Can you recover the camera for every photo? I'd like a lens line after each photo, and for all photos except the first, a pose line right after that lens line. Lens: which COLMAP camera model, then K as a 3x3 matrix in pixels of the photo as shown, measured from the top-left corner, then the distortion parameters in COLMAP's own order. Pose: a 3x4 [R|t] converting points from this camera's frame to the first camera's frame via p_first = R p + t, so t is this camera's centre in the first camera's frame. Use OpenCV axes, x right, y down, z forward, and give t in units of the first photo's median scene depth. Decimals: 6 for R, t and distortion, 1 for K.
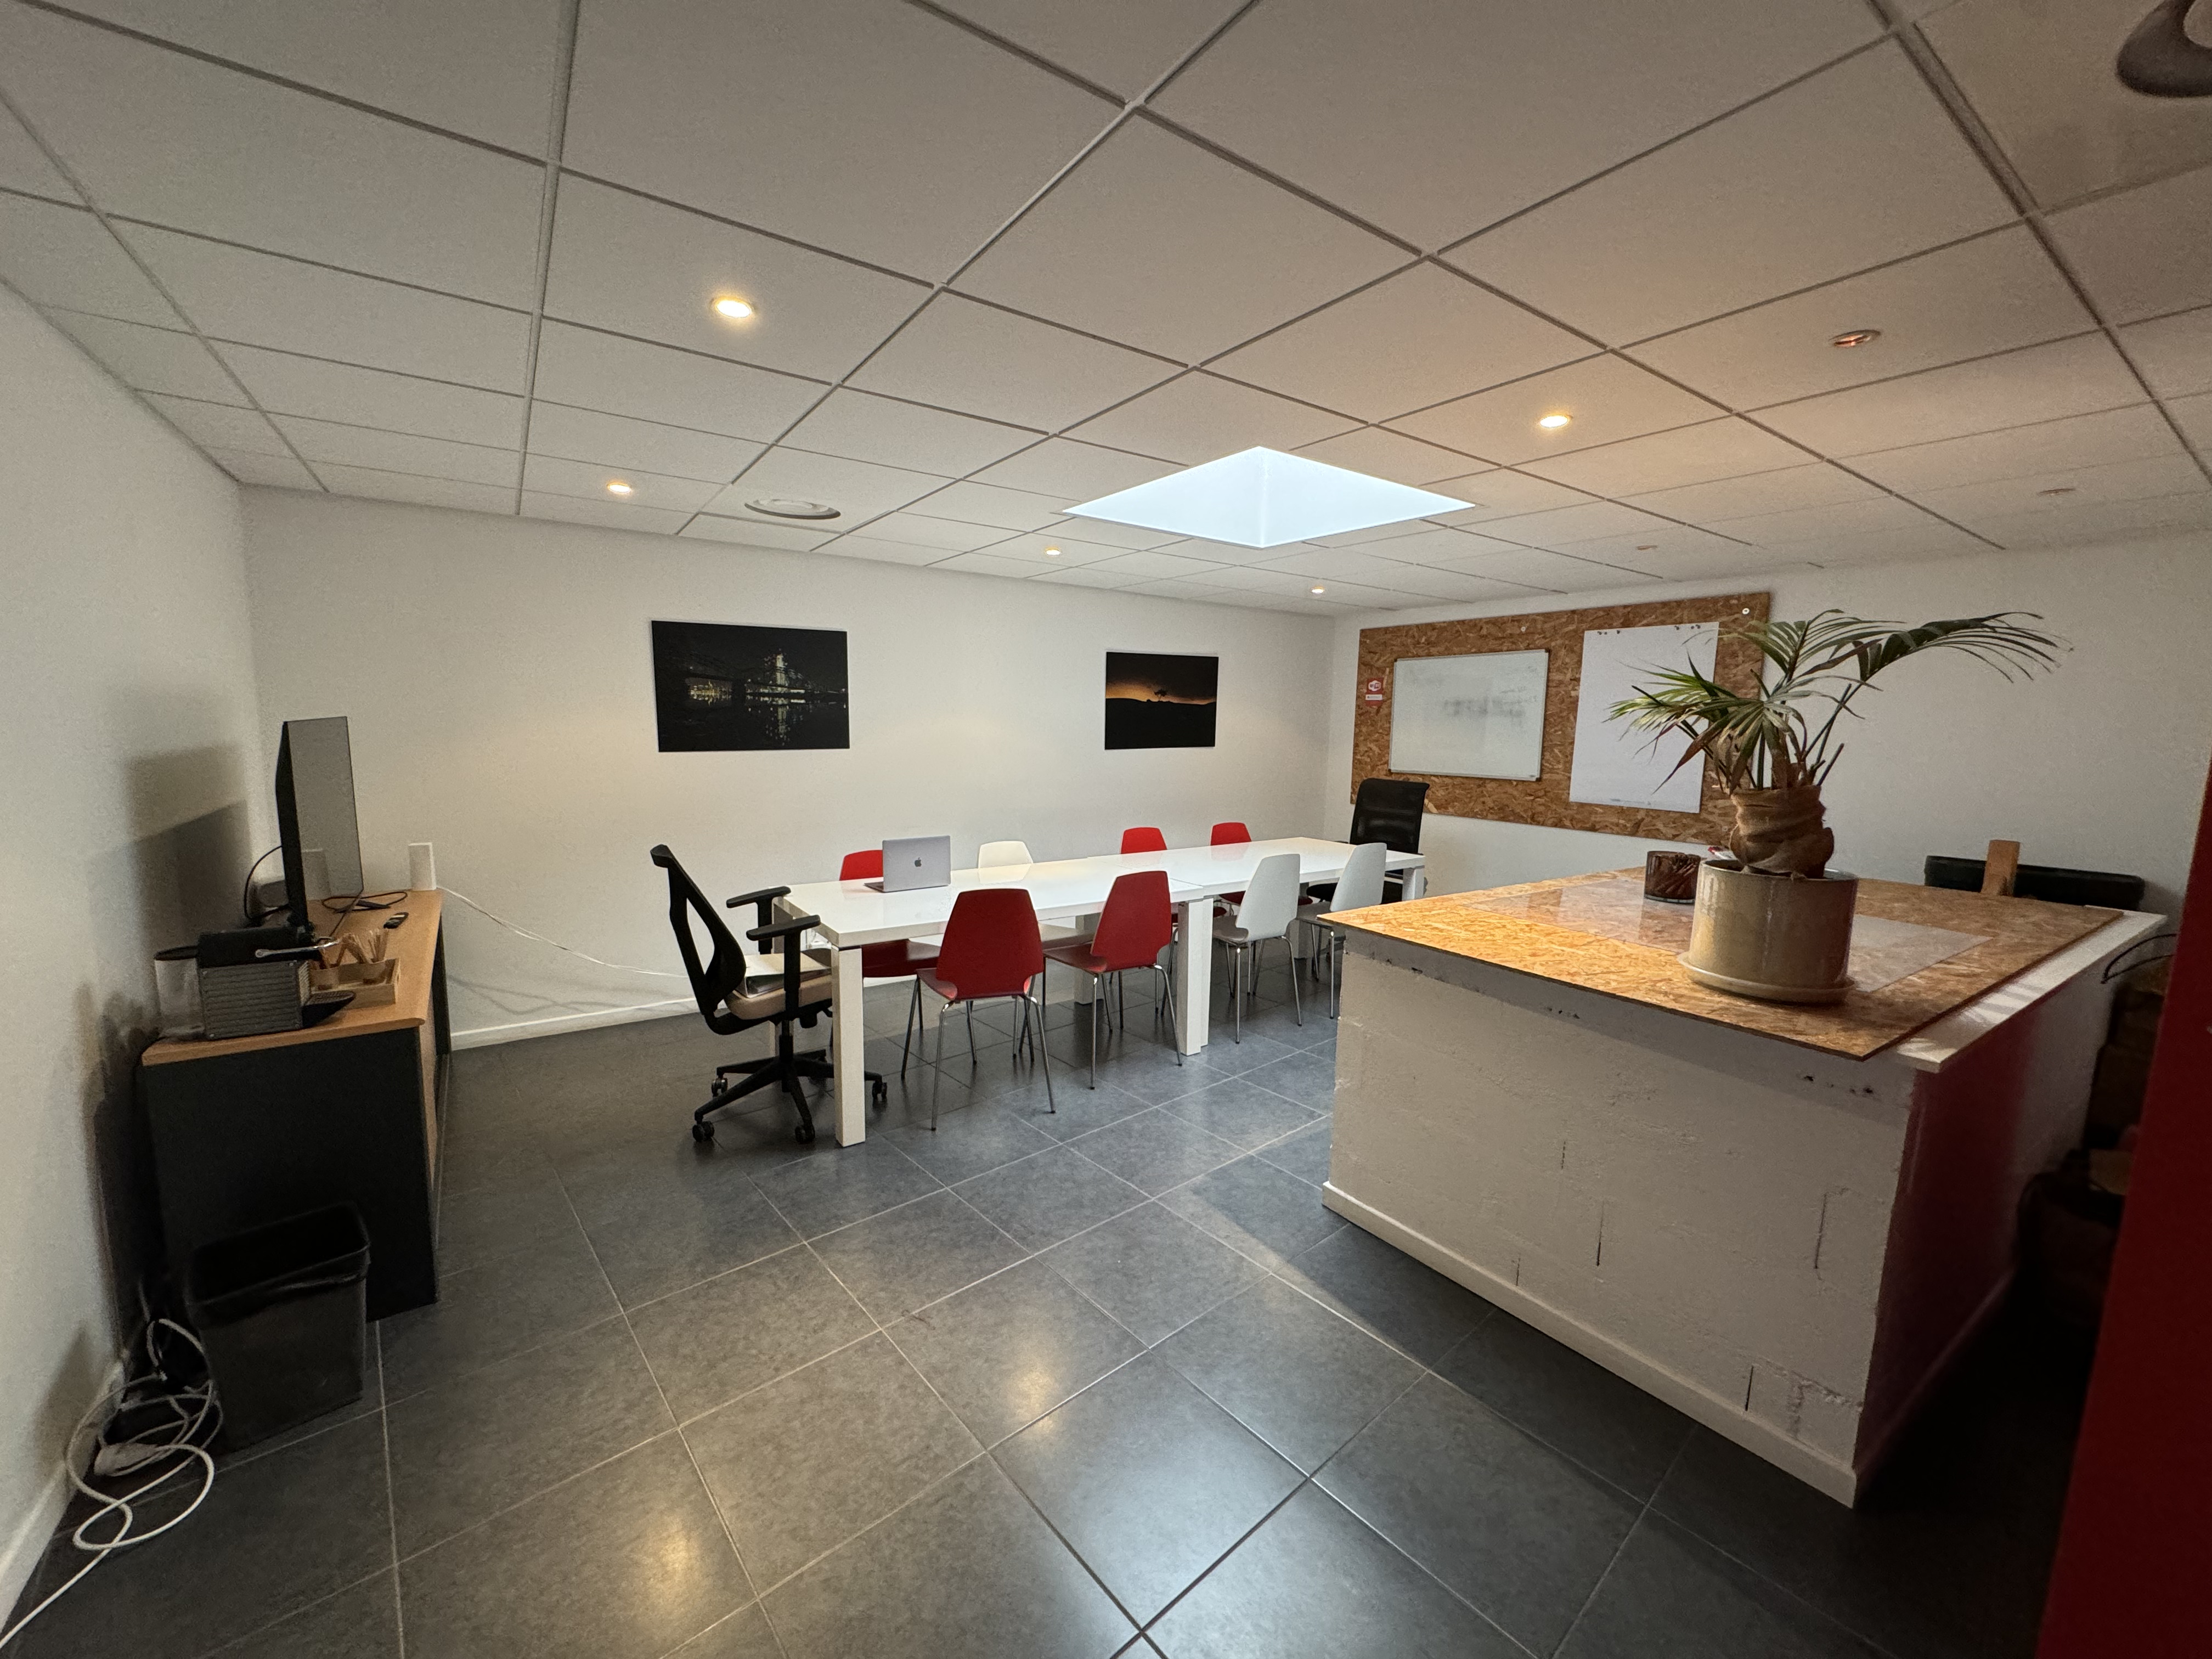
lens RADIAL K [[886.3, 0, 1110.7], [0, 886.3, 831.4], [0, 0, 1]] dist [-0.001440, -0.000031]
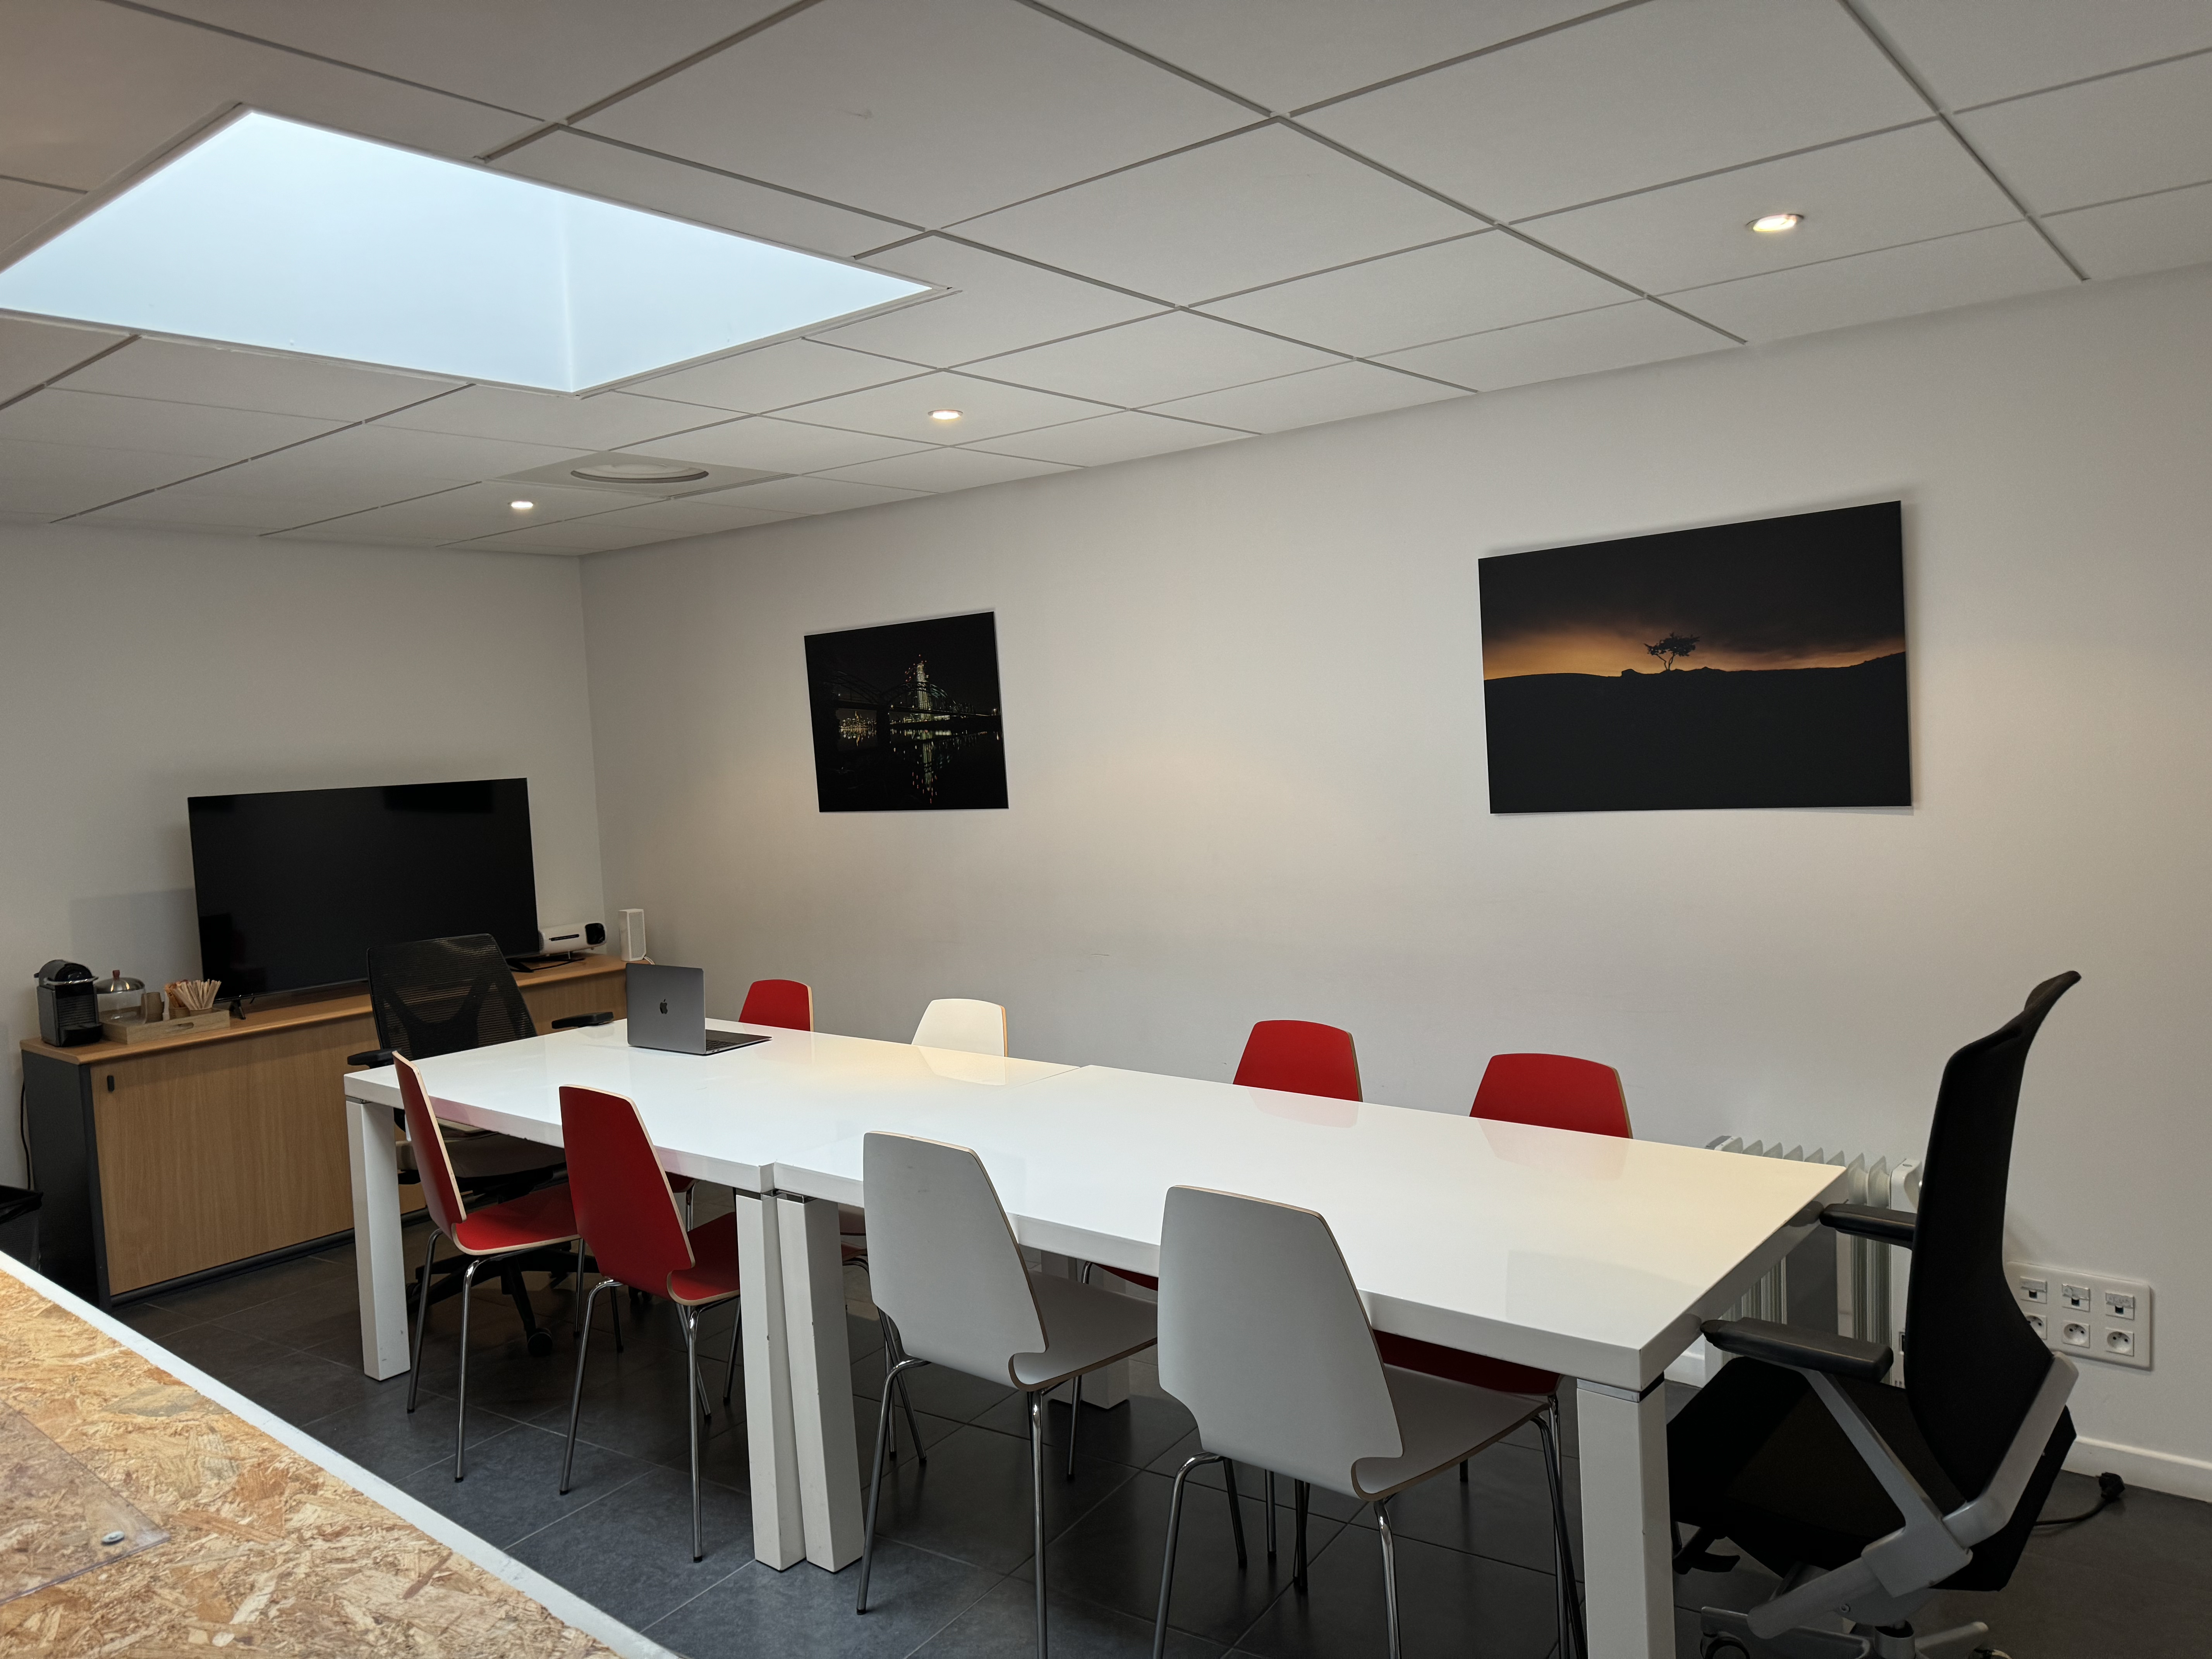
lens RADIAL K [[1536.3, 0, 1108.5], [0, 1536.3, 826.1], [0, 0, 1]] dist [0.011644, 0.000913]
pose [[0.259890, 0.028188, -0.965227, 0.724548], [-0.076319, 0.997047, 0.008568, -0.099781], [0.962618, 0.071439, 0.261273, 0.833900]]
